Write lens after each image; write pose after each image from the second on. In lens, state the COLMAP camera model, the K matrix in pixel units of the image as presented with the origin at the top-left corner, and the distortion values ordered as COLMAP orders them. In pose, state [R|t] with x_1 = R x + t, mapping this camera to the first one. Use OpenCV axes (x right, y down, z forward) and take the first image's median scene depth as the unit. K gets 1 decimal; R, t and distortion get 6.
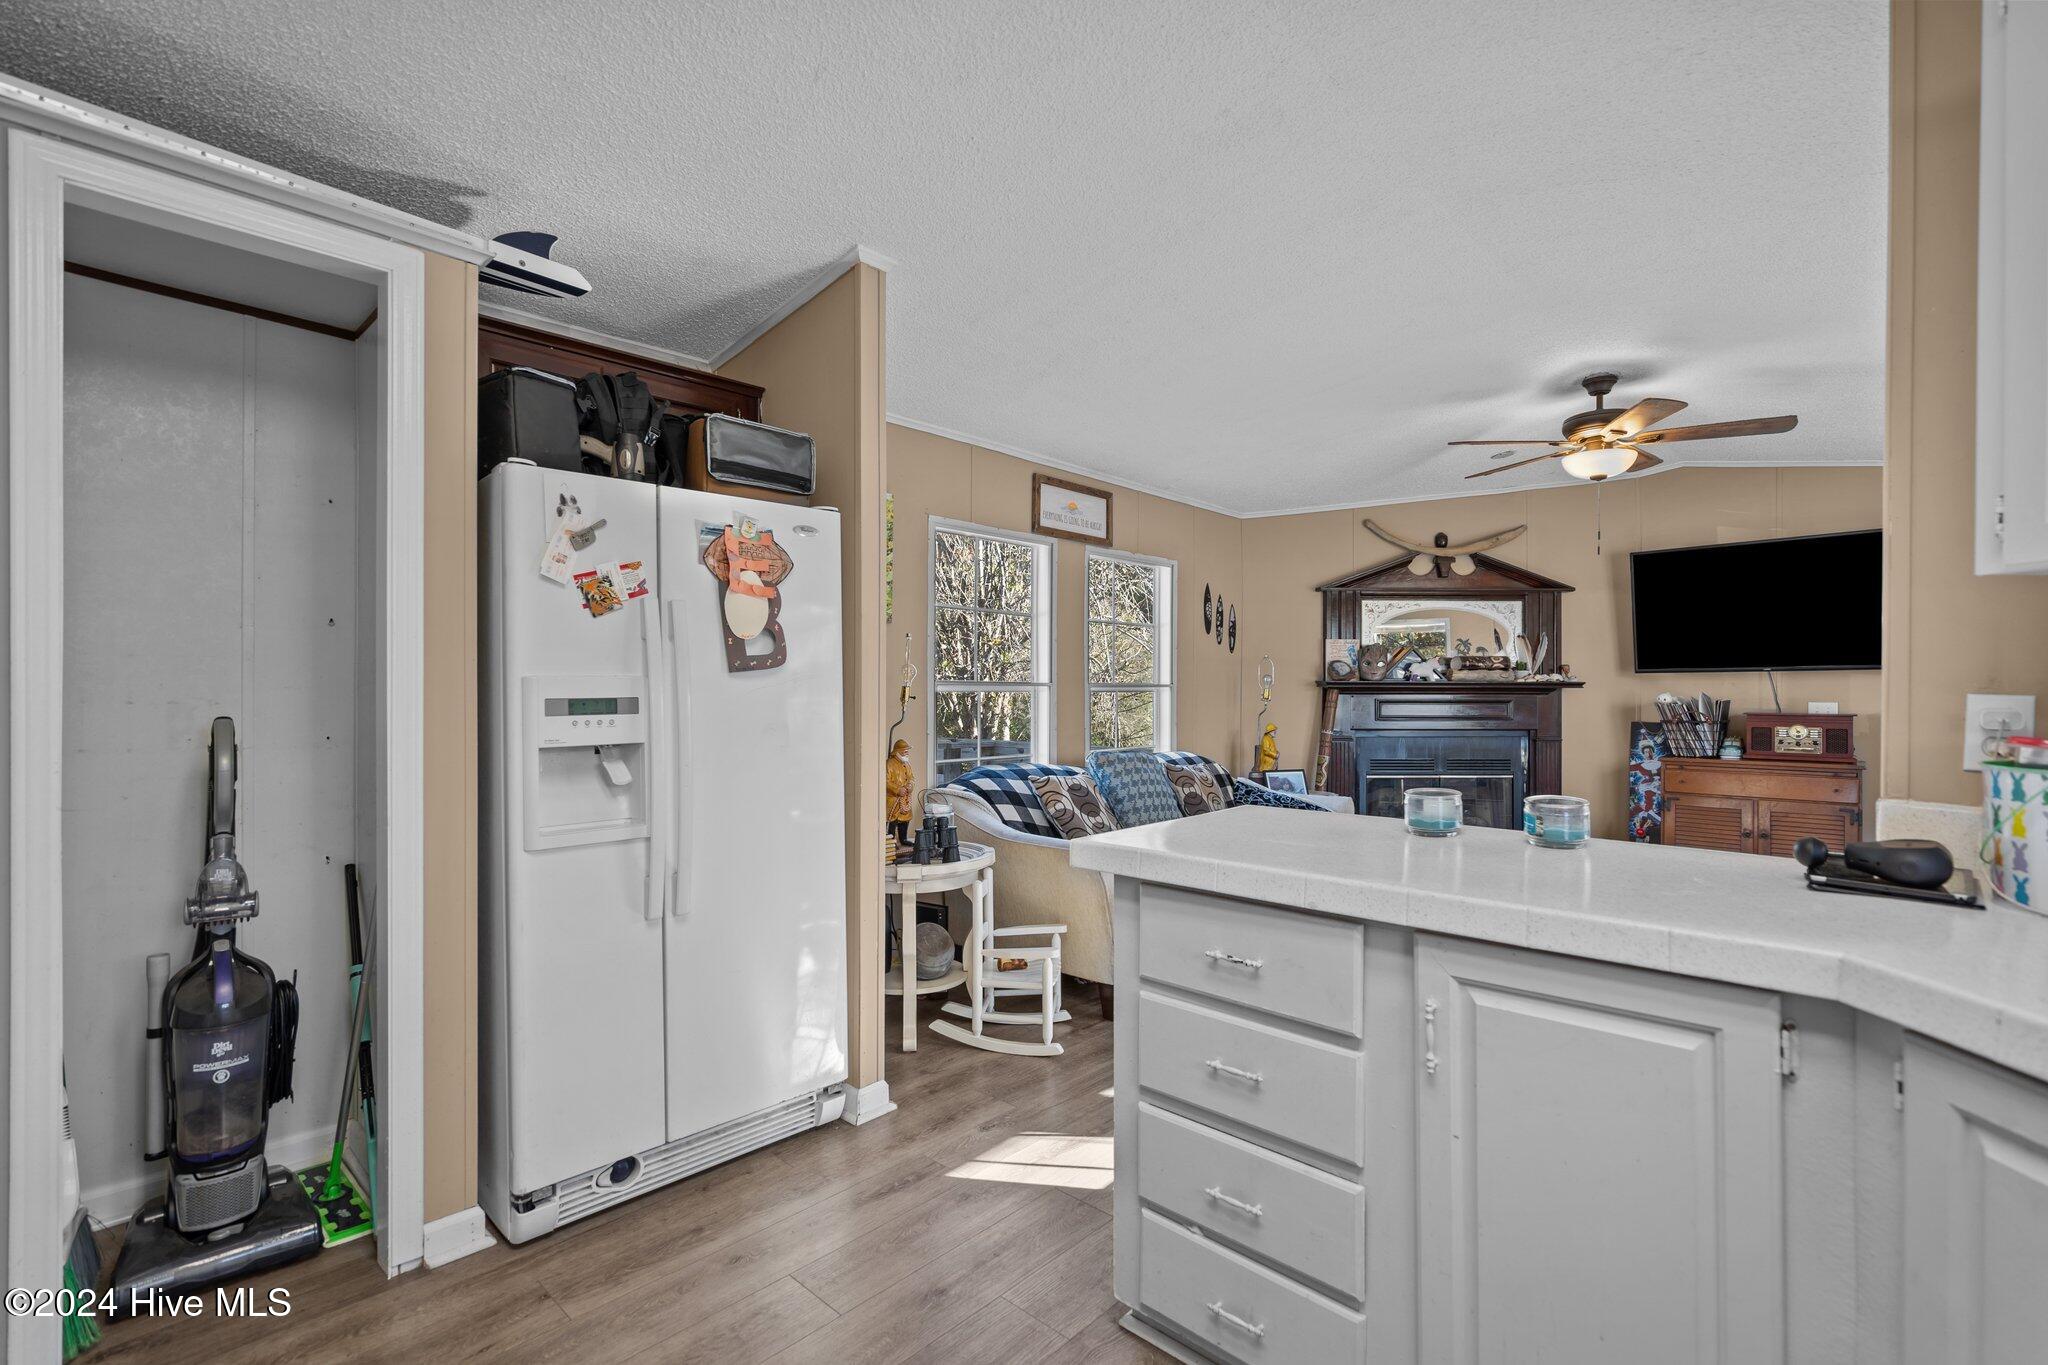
lens RADIAL K [[932.6, 0, 1041.6], [0, 932.6, 685.8], [0, 0, 1]] dist [-0.006478, 0.002685]
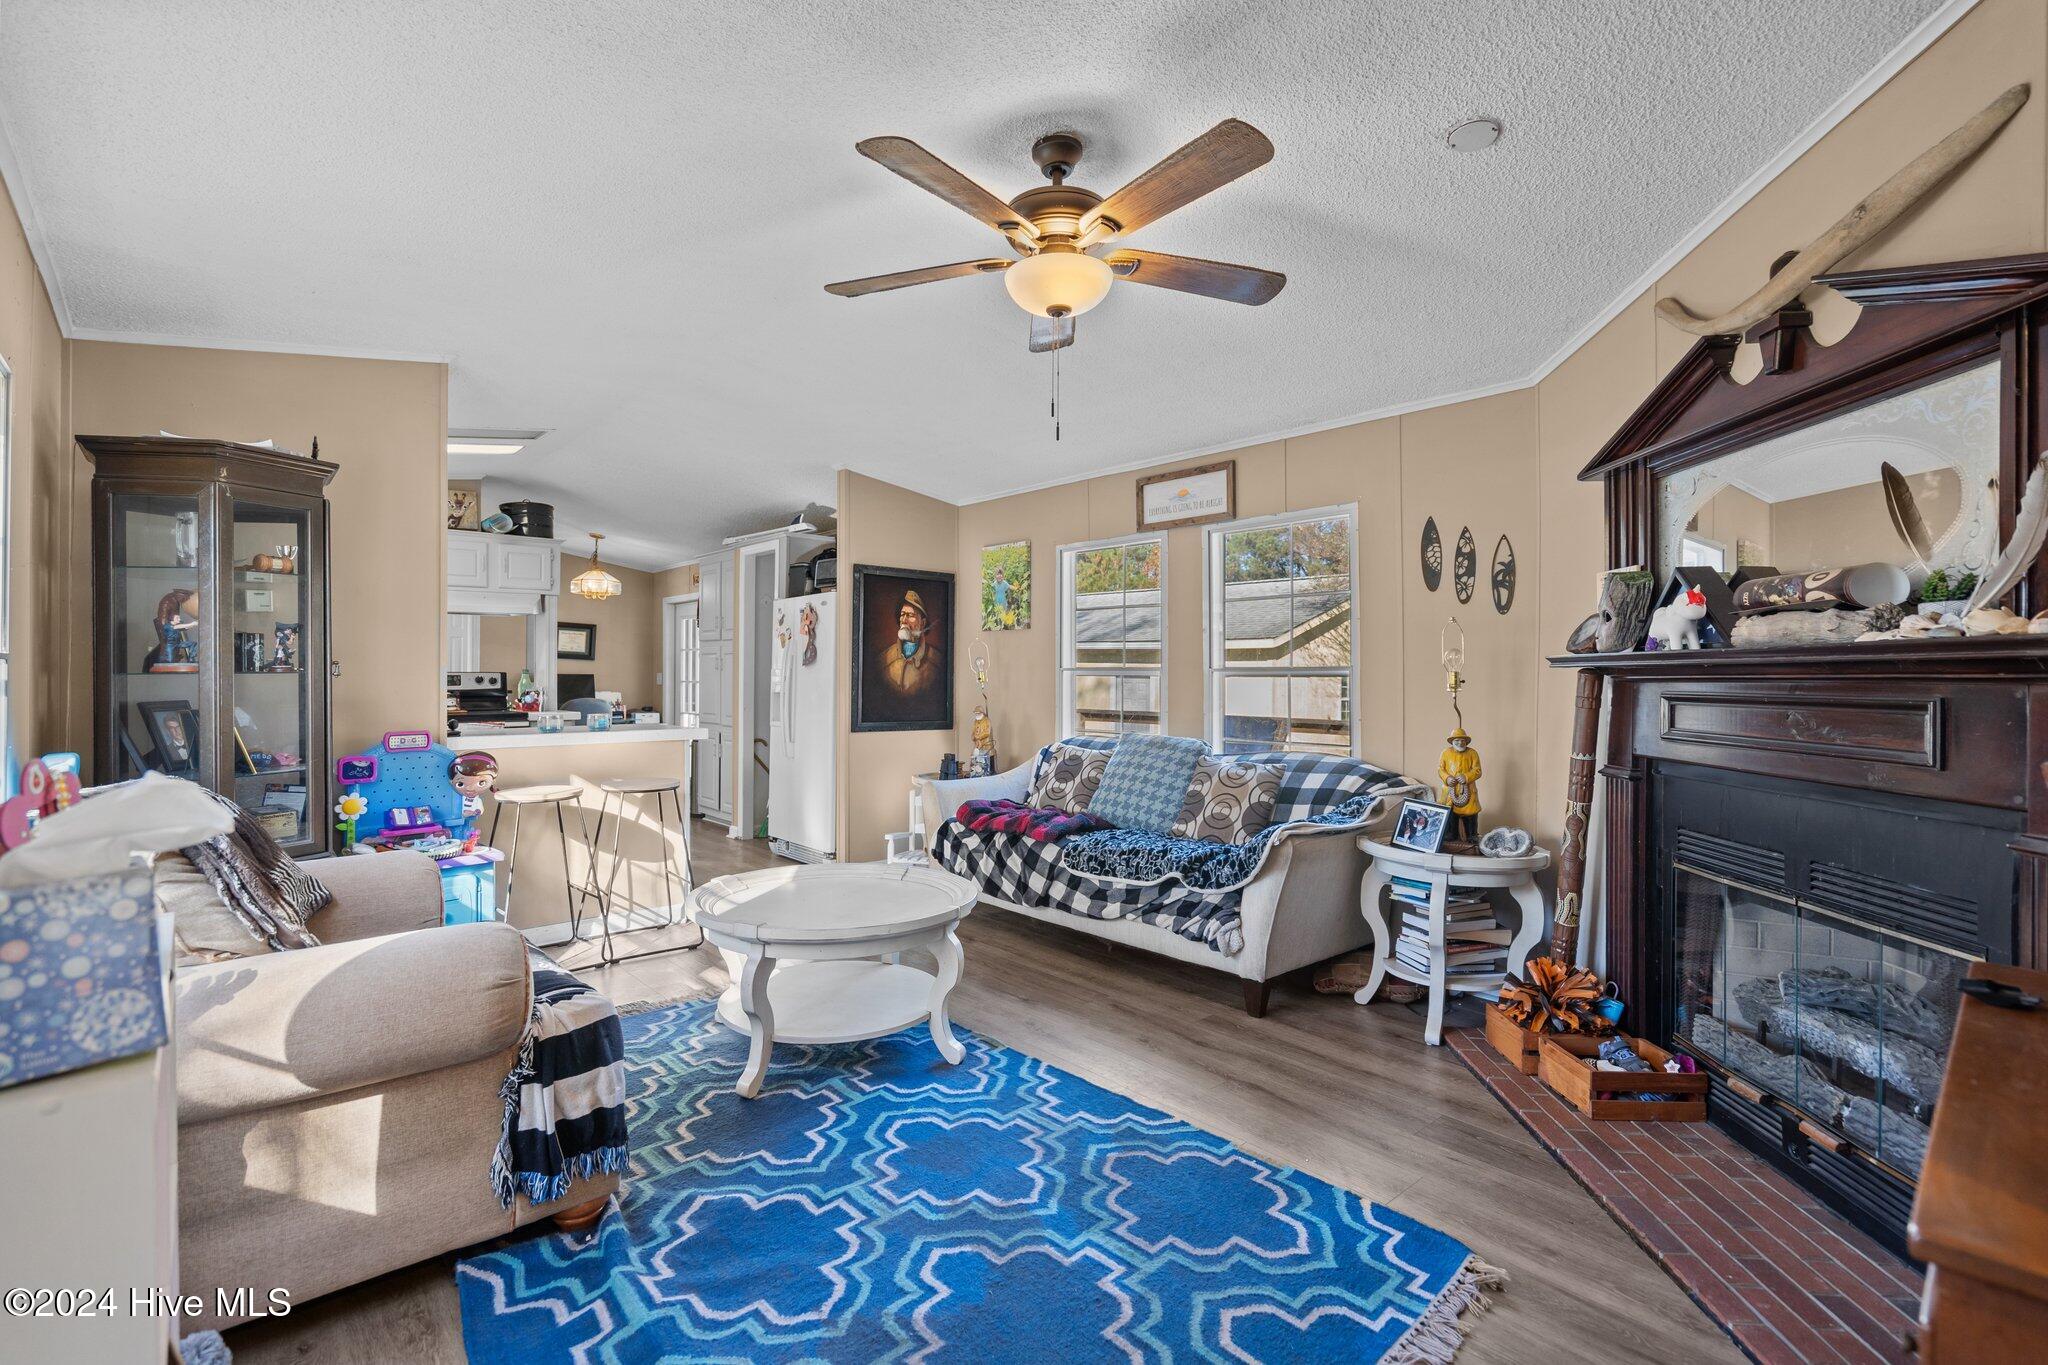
lens RADIAL K [[932.6, 0, 1023.2], [0, 932.6, 670.2], [0, 0, 1]] dist [-0.006478, 0.002685]
pose [[-0.104297, -0.012003, -0.994474, 1.179752], [-0.001242, 0.999928, -0.011939, 0.013981], [0.994545, -0.000010, -0.104305, 1.038902]]
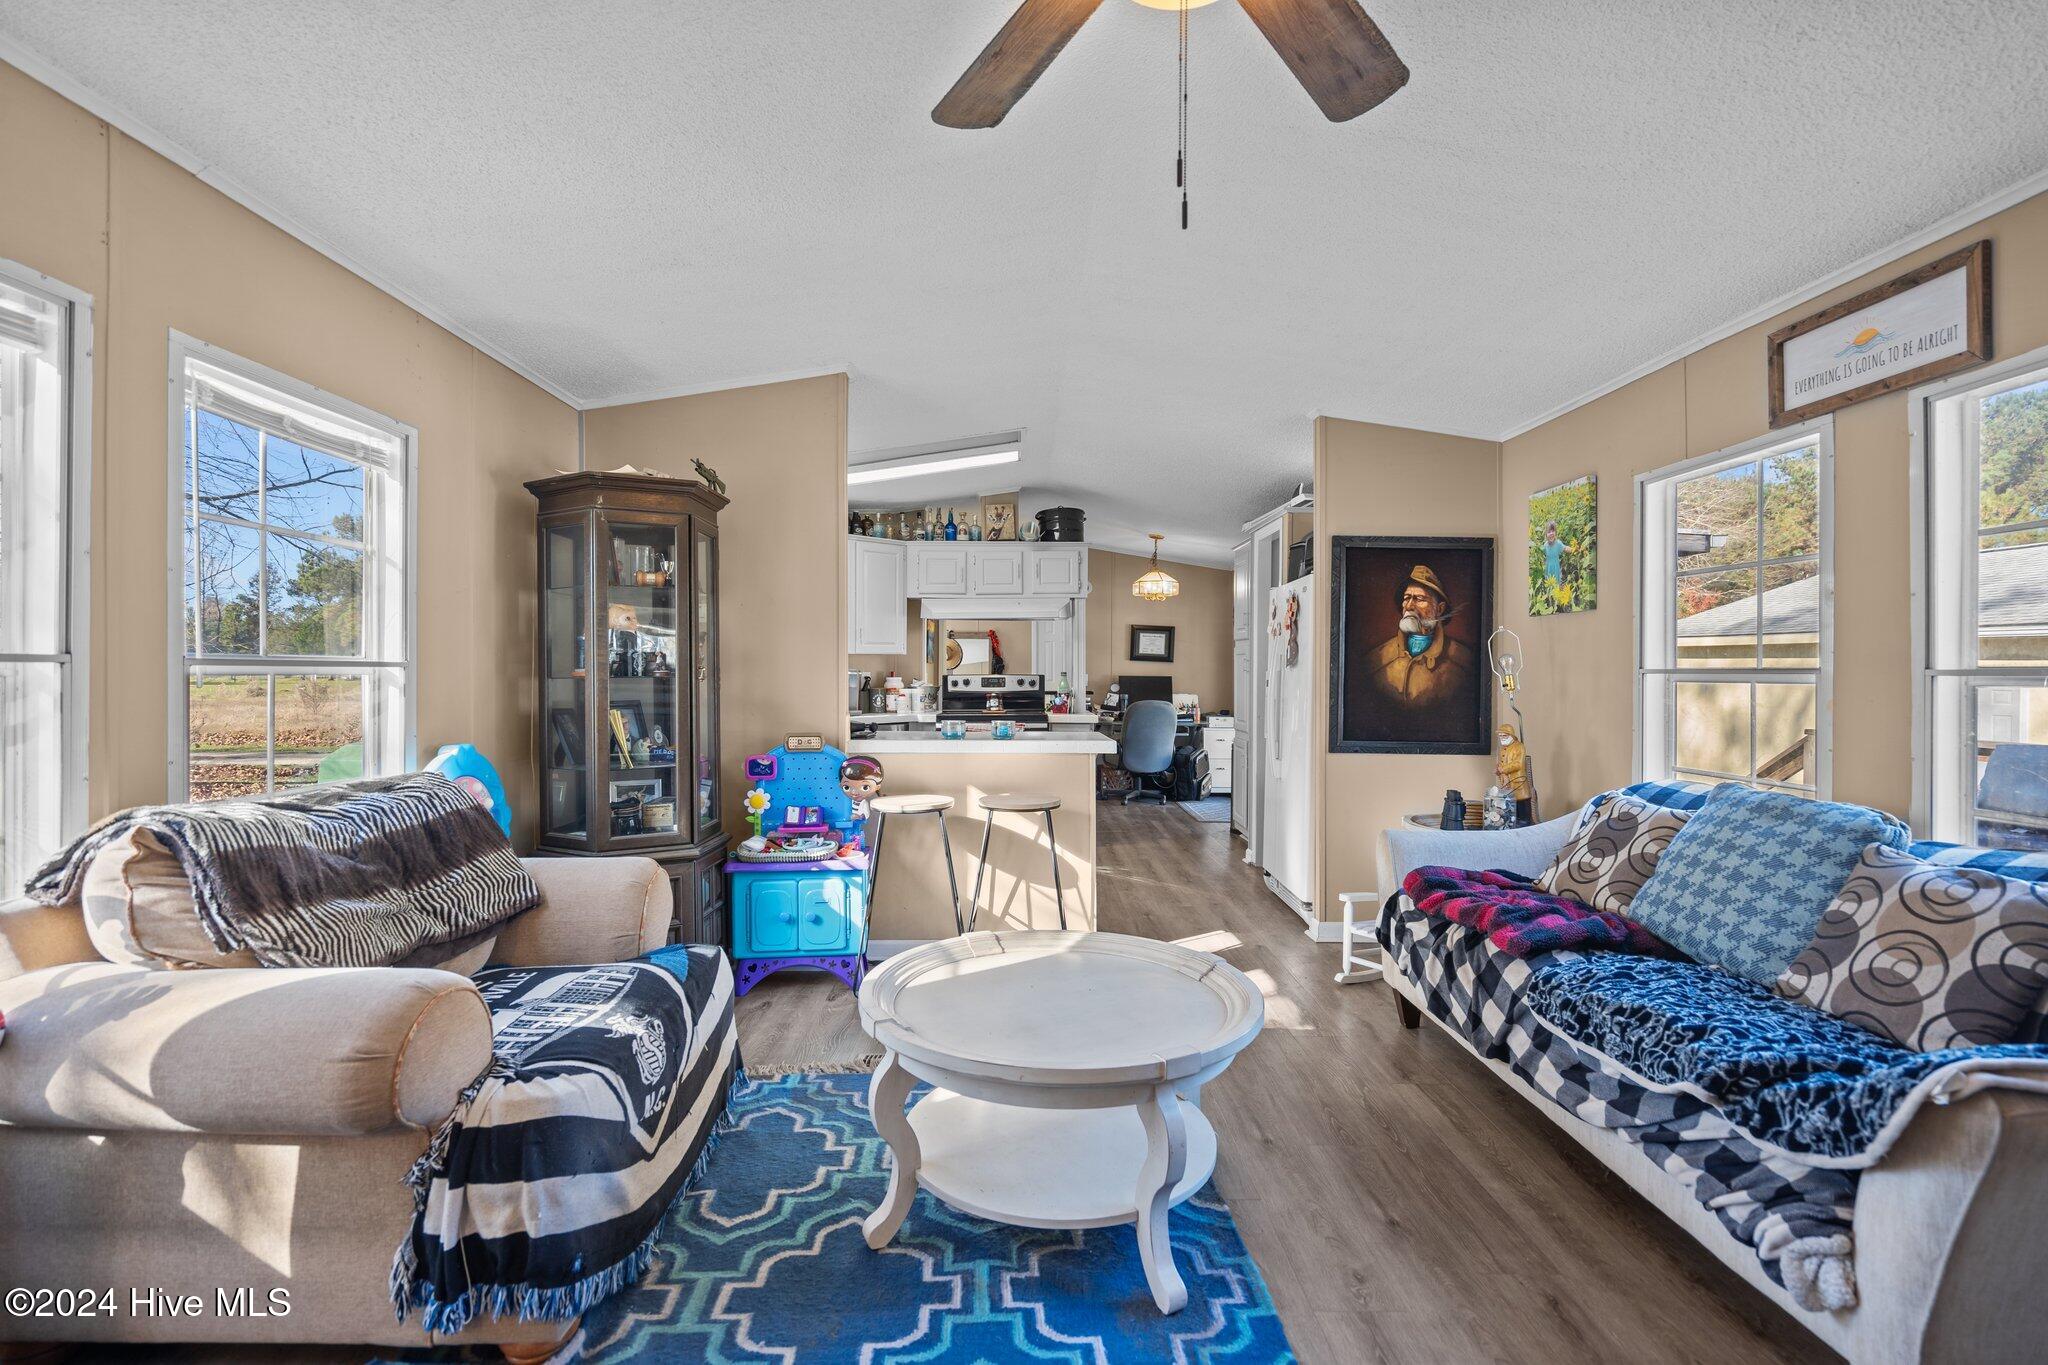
lens RADIAL K [[932.6, 0, 1019.3], [0, 932.6, 677.1], [0, 0, 1]] dist [-0.006478, 0.002685]
pose [[-0.734648, -0.006829, -0.678414, 0.836542], [-0.006726, 0.999974, -0.002783, 0.008297], [0.678415, 0.002518, -0.734674, 1.183794]]
